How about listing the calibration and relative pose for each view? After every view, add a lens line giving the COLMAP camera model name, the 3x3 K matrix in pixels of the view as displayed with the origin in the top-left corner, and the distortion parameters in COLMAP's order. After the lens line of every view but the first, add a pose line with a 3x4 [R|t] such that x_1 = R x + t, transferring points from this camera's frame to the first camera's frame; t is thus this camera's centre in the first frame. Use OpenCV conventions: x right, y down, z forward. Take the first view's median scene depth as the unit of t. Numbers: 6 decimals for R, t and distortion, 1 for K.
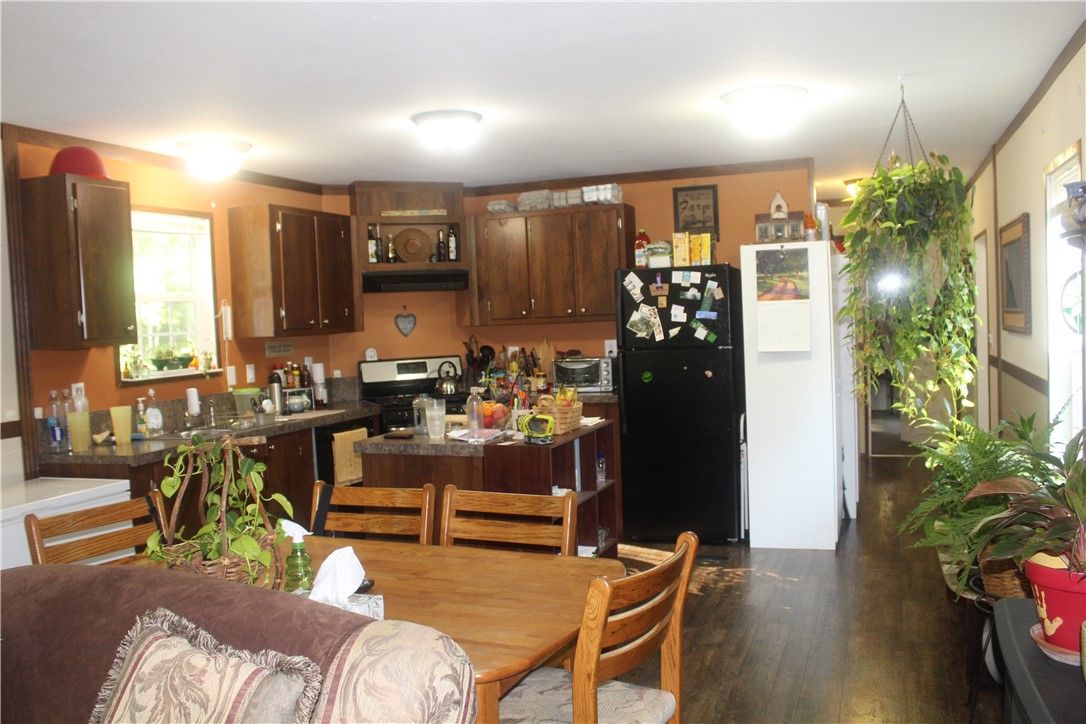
lens RADIAL K [[924.6, 0, 517.5], [0, 924.6, 362.6], [0, 0, 1]] dist [-0.146221, 0.202350]
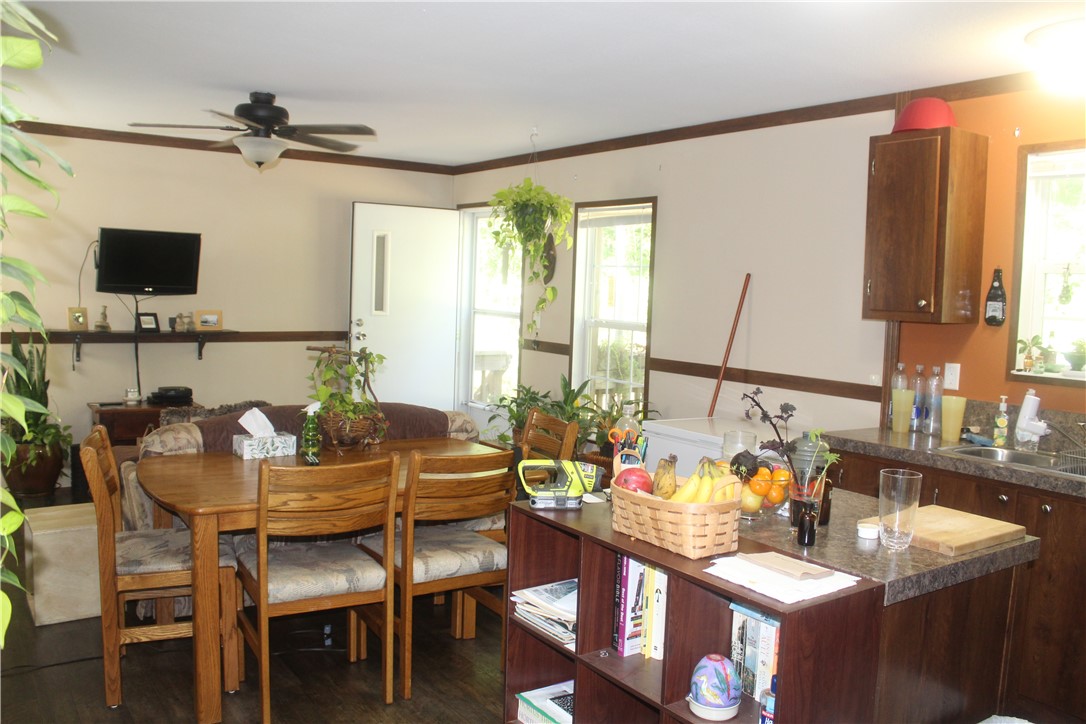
lens RADIAL K [[911.7, 0, 543.0], [0, 911.7, 362.0], [0, 0, 1]] dist [-0.134773, 0.000570]
pose [[-0.563500, 0.084430, -0.821790, 0.353281], [-0.057921, 0.988278, 0.141251, -0.060996], [0.824083, 0.127194, -0.552004, 0.903564]]
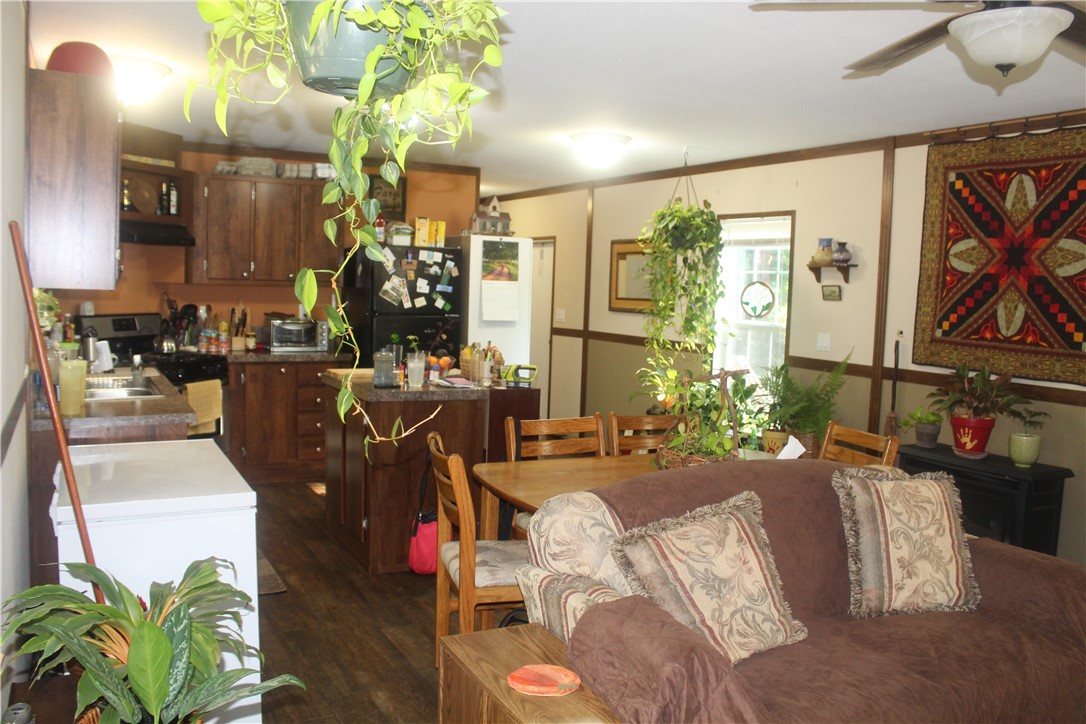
lens RADIAL K [[924.6, 0, 517.5], [0, 924.6, 362.6], [0, 0, 1]] dist [-0.146221, 0.202350]
pose [[0.656135, -0.001330, 0.754642, -0.636769], [-0.023164, 0.999492, 0.021901, 0.017262], [-0.754288, -0.031850, 0.655771, 0.112529]]
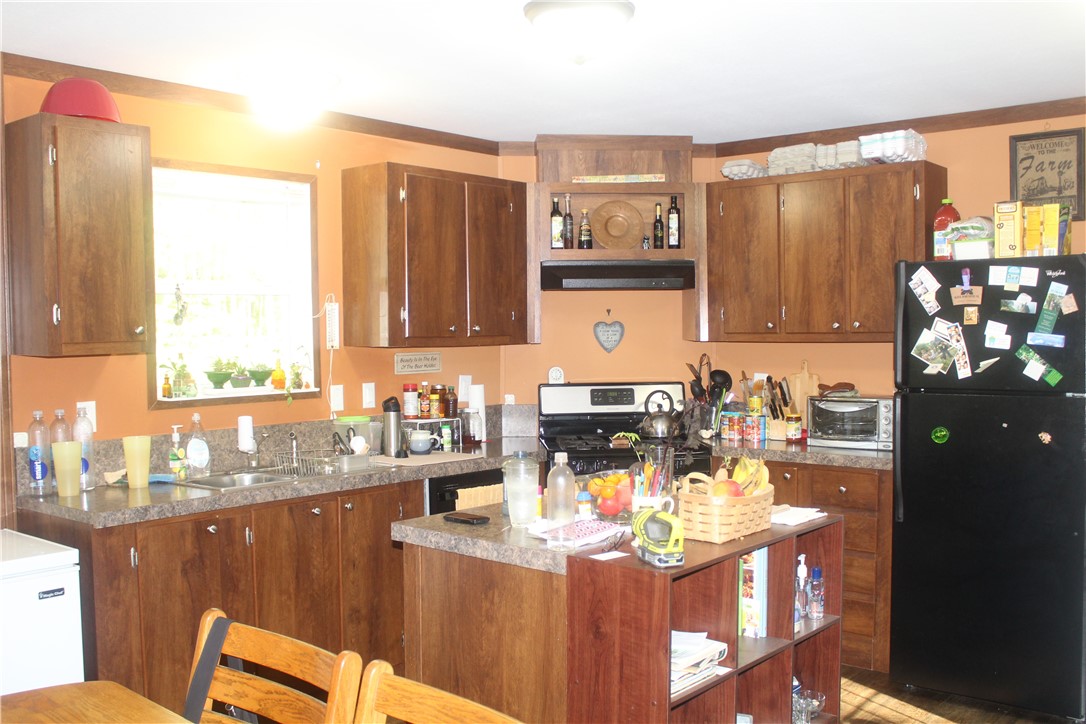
lens RADIAL K [[1031.4, 0, 543.0], [0, 1031.4, 362.0], [0, 0, 1]] dist [-0.114559, 0.109943]
pose [[0.947764, 0.043658, -0.315970, 0.099974], [-0.046771, 0.998903, -0.002270, -0.019589], [0.315525, 0.016930, 0.948766, 0.263465]]
